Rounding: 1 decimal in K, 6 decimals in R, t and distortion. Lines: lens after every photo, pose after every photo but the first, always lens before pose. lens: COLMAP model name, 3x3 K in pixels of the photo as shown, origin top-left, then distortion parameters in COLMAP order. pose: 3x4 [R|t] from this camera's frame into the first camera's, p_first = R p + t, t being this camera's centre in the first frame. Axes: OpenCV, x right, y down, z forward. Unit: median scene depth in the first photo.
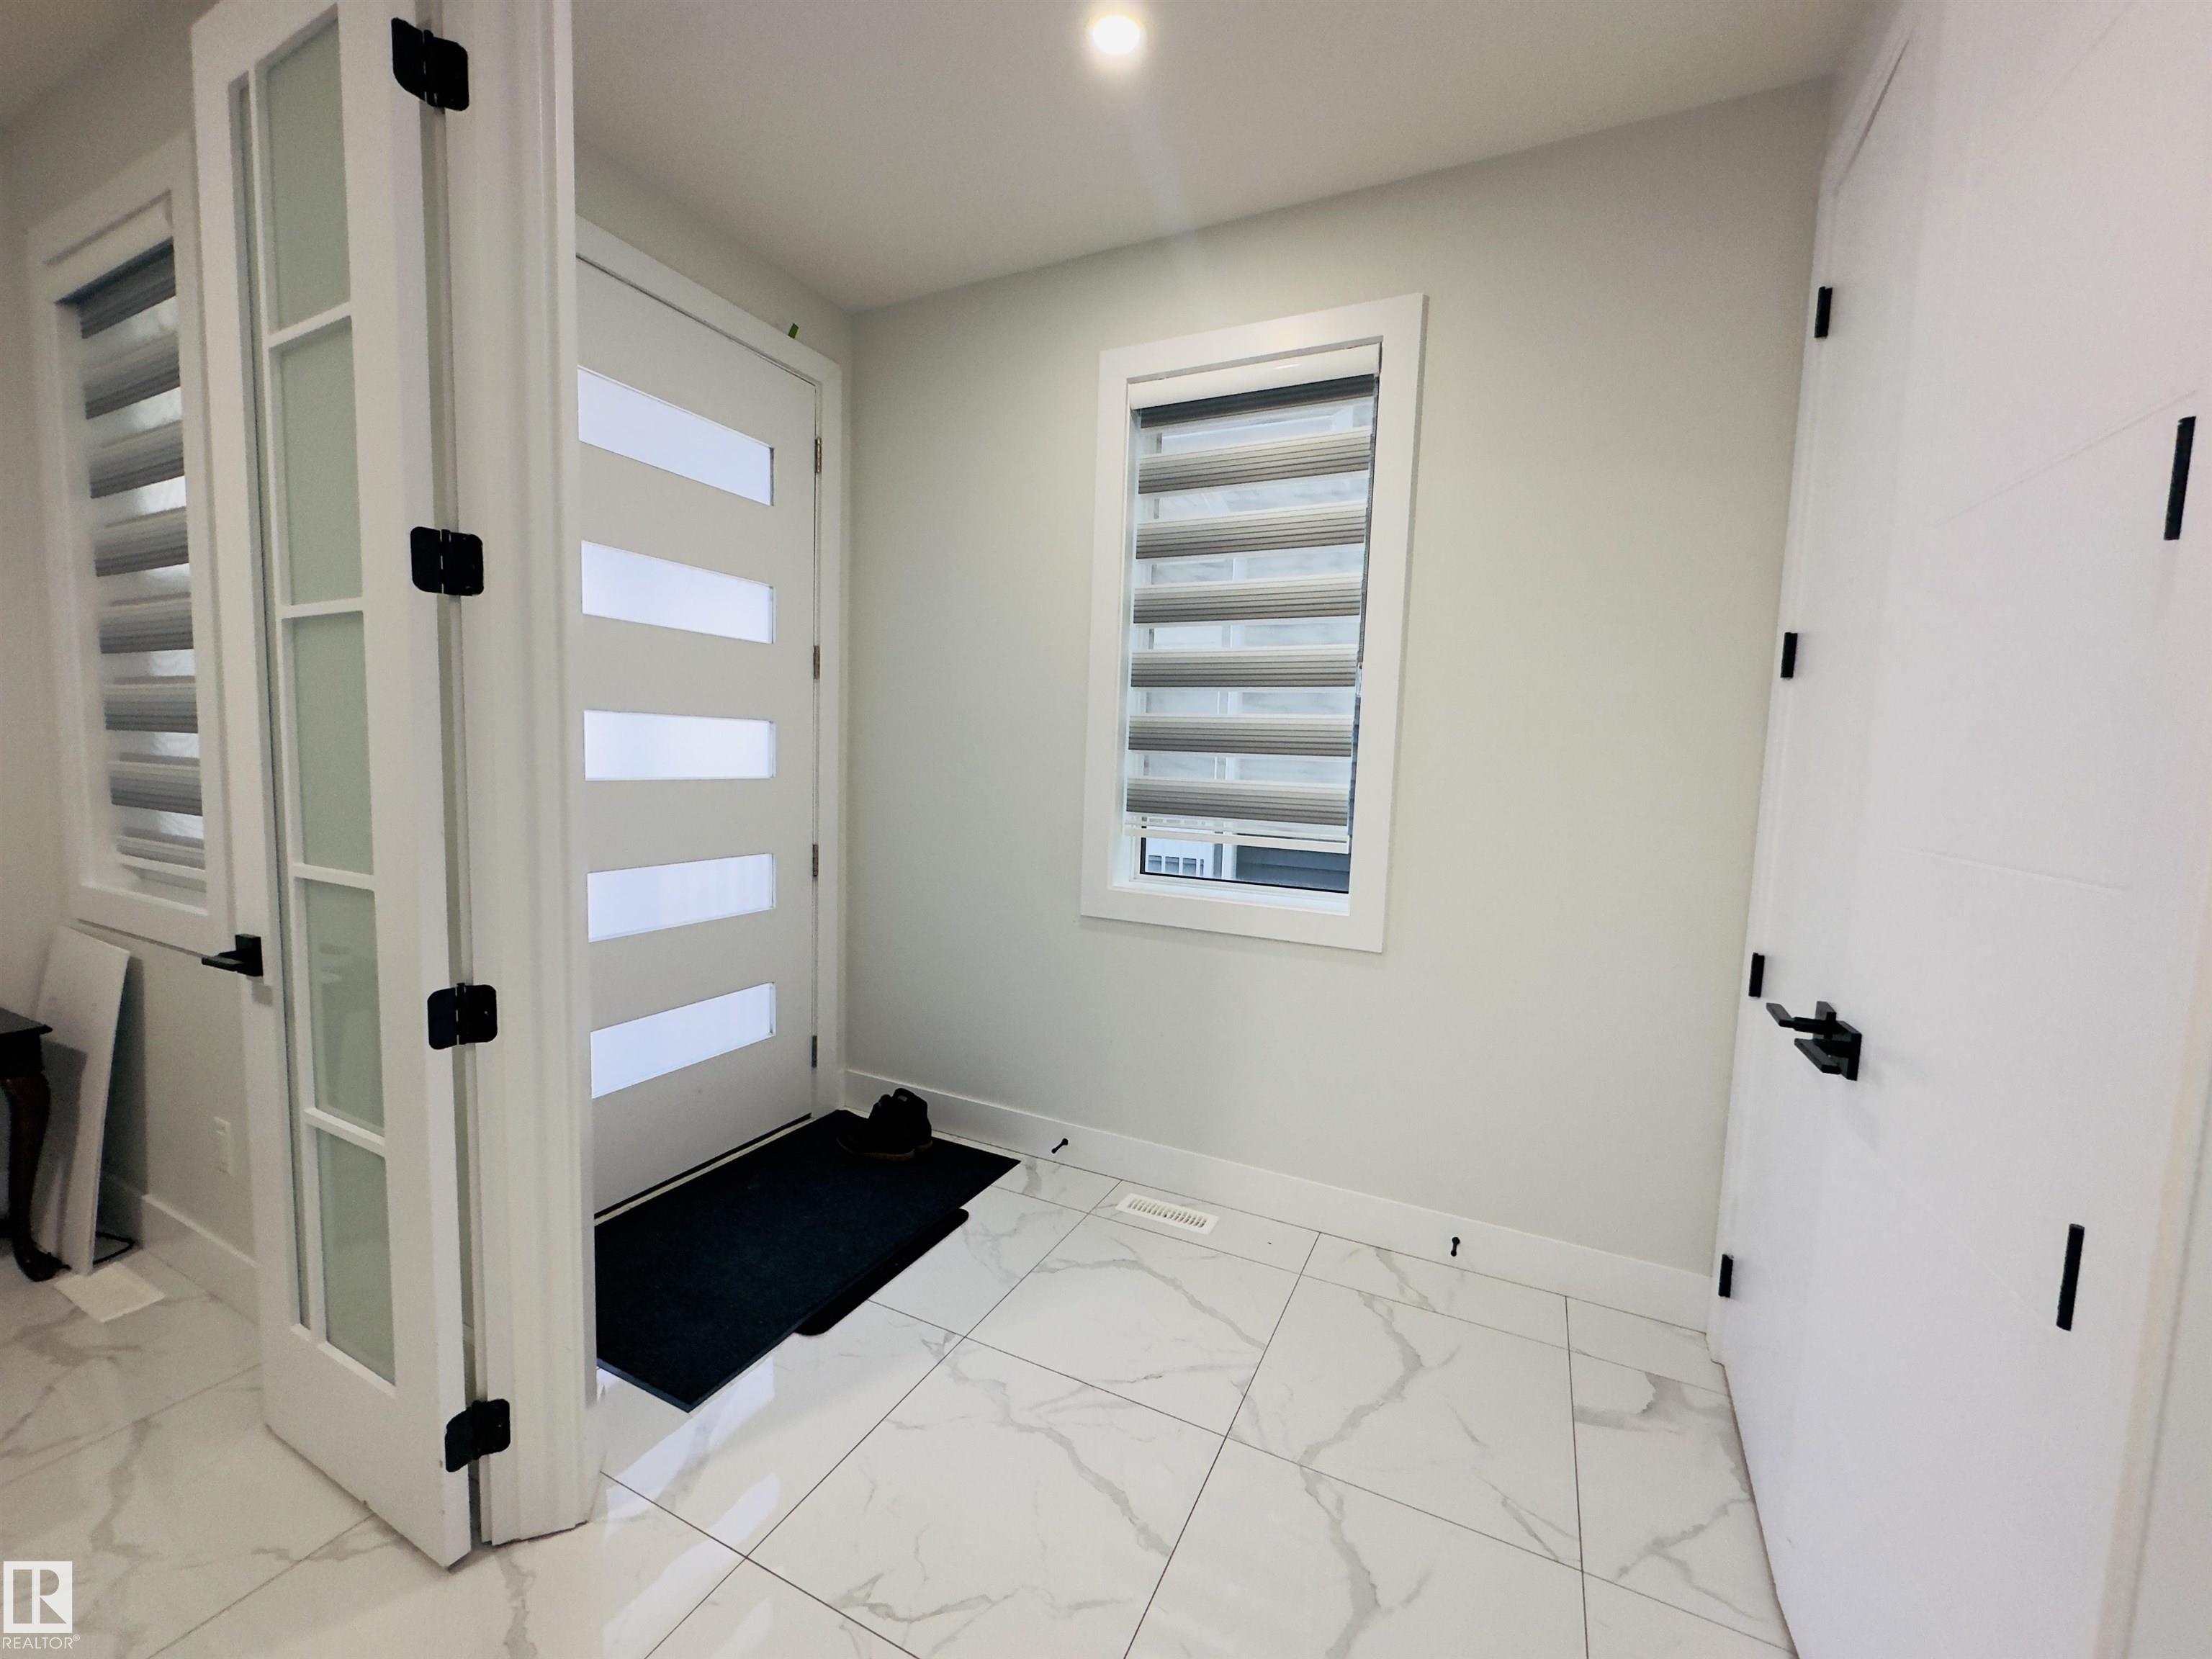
lens RADIAL K [[882.5, 0, 1112.3], [0, 882.5, 831.3], [0, 0, 1]] dist [-0.002796, 0.000196]
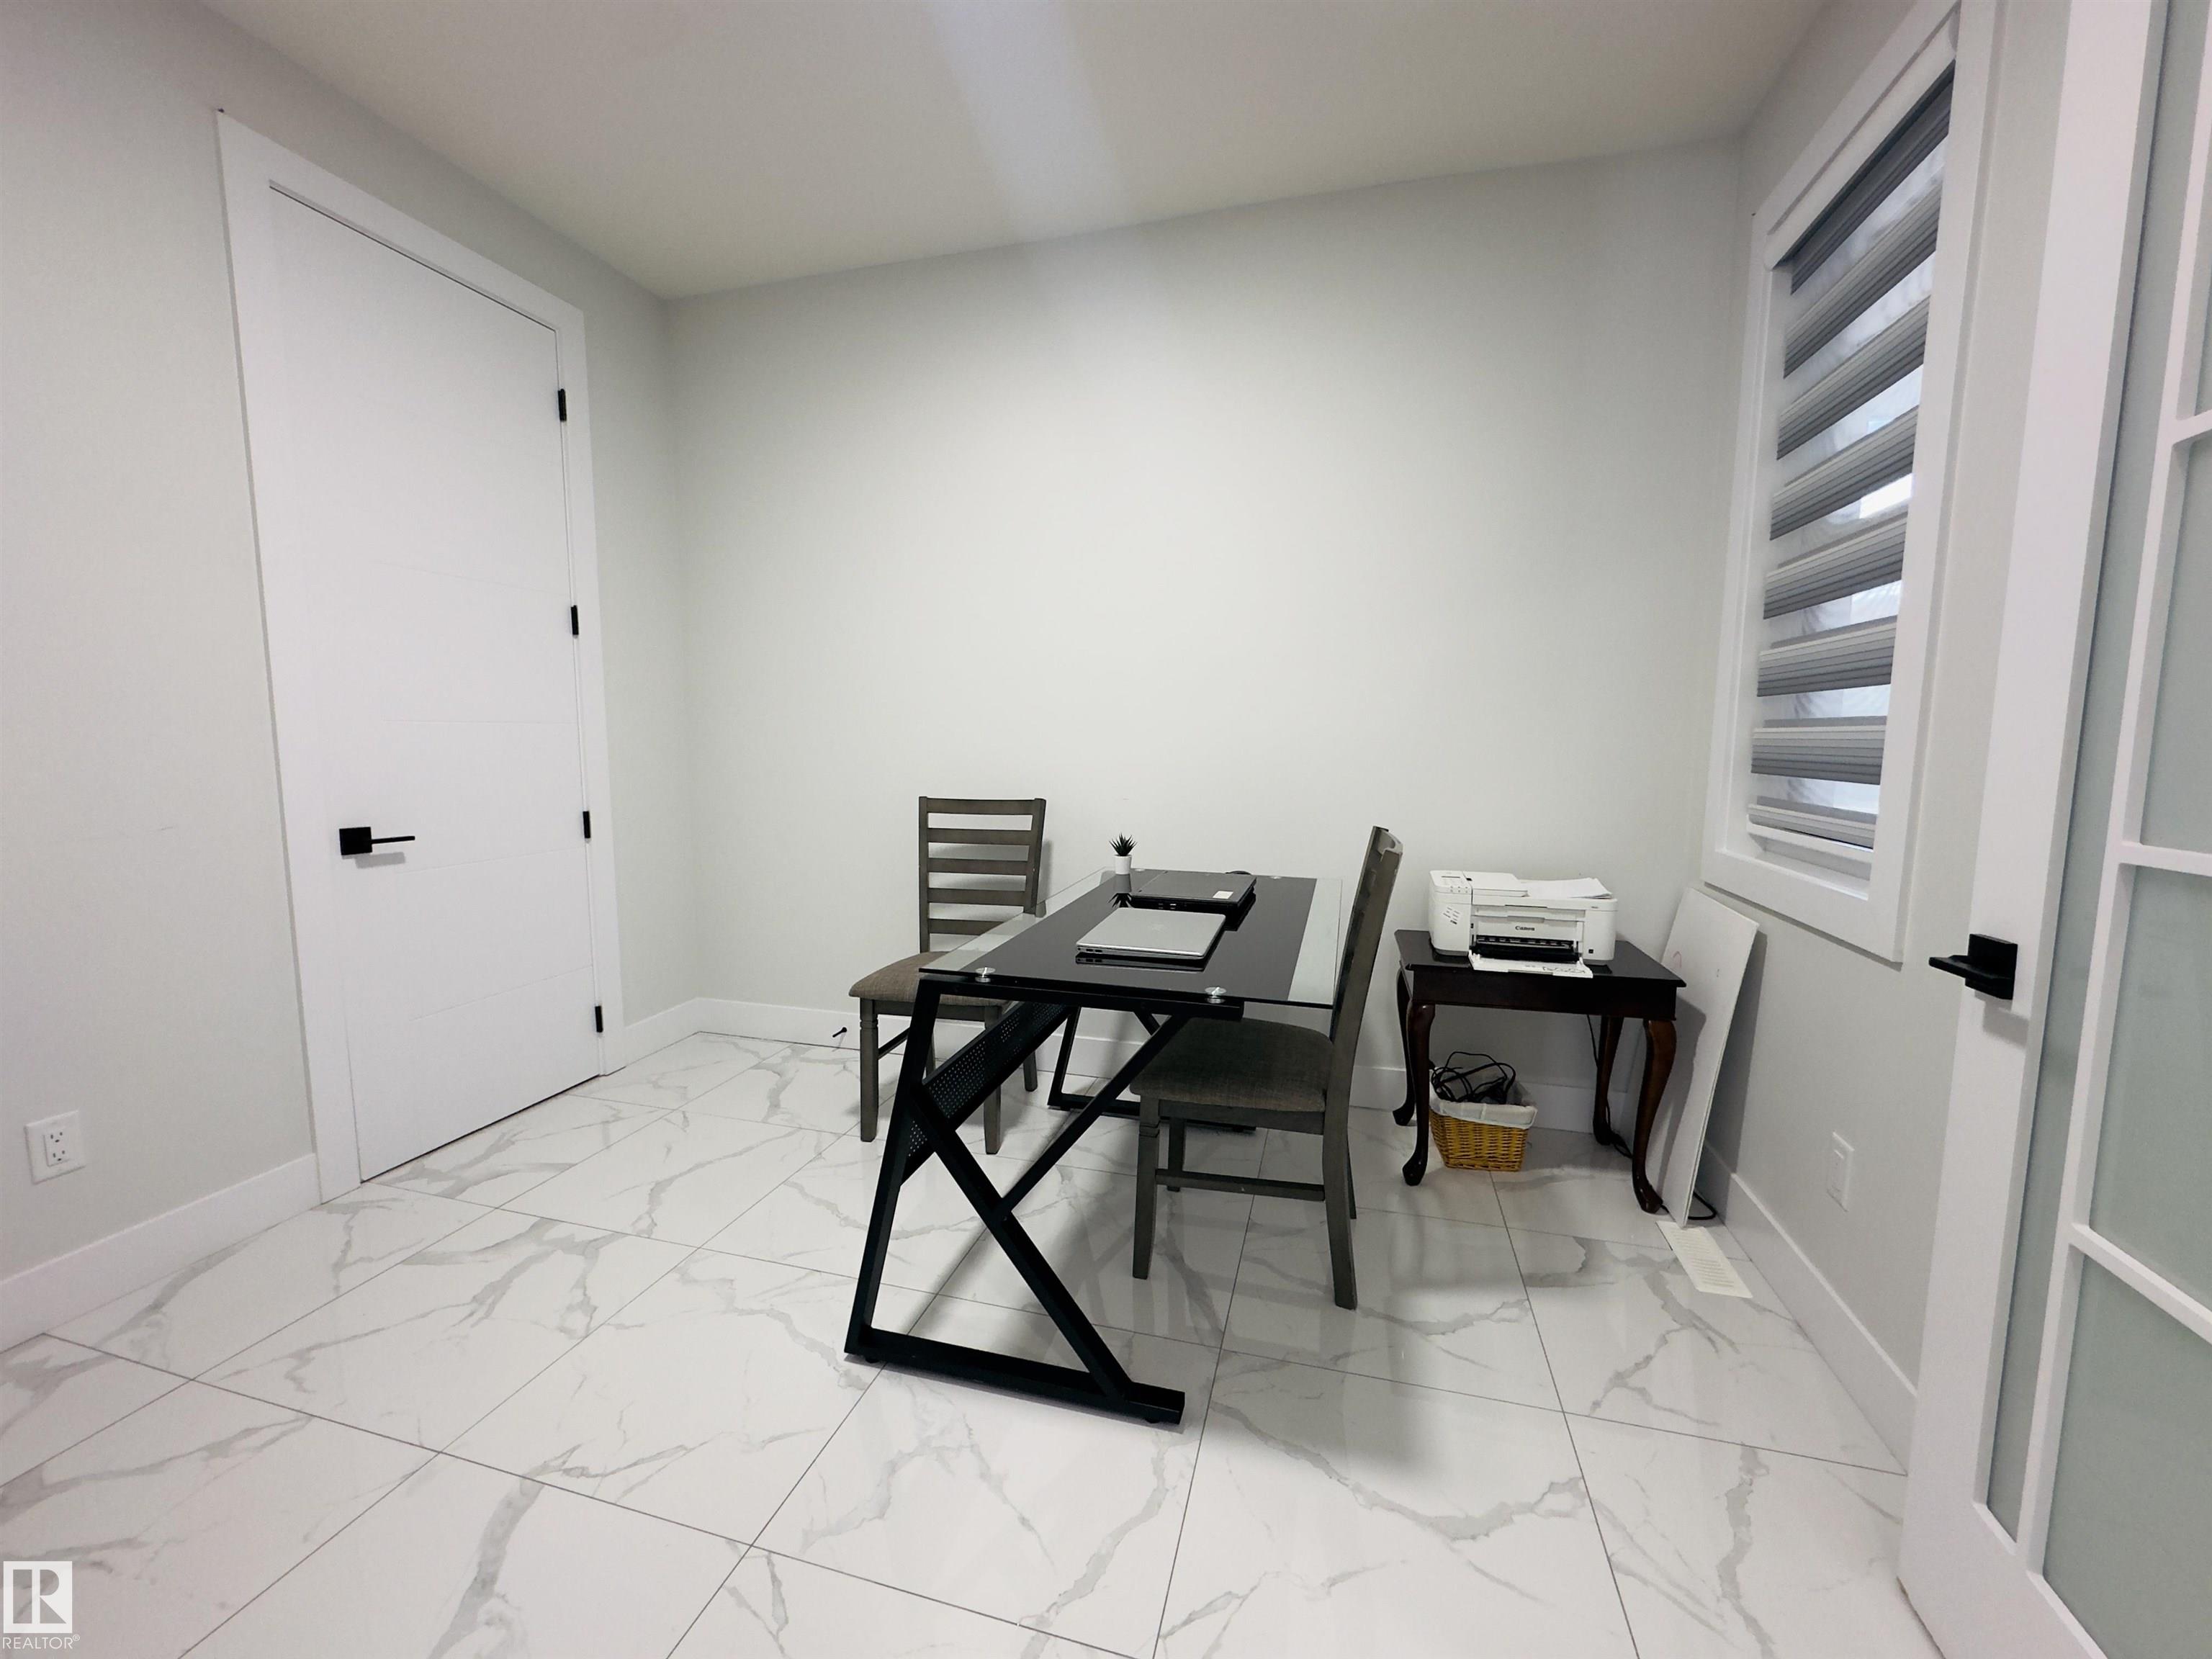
lens RADIAL K [[882.5, 0, 1105.2], [0, 882.5, 830.9], [0, 0, 1]] dist [-0.002796, 0.000196]
pose [[0.176515, 0.075191, -0.981422, -0.366009], [-0.081418, 0.994776, 0.061570, 0.040886], [0.980925, 0.069038, 0.181715, 0.140414]]
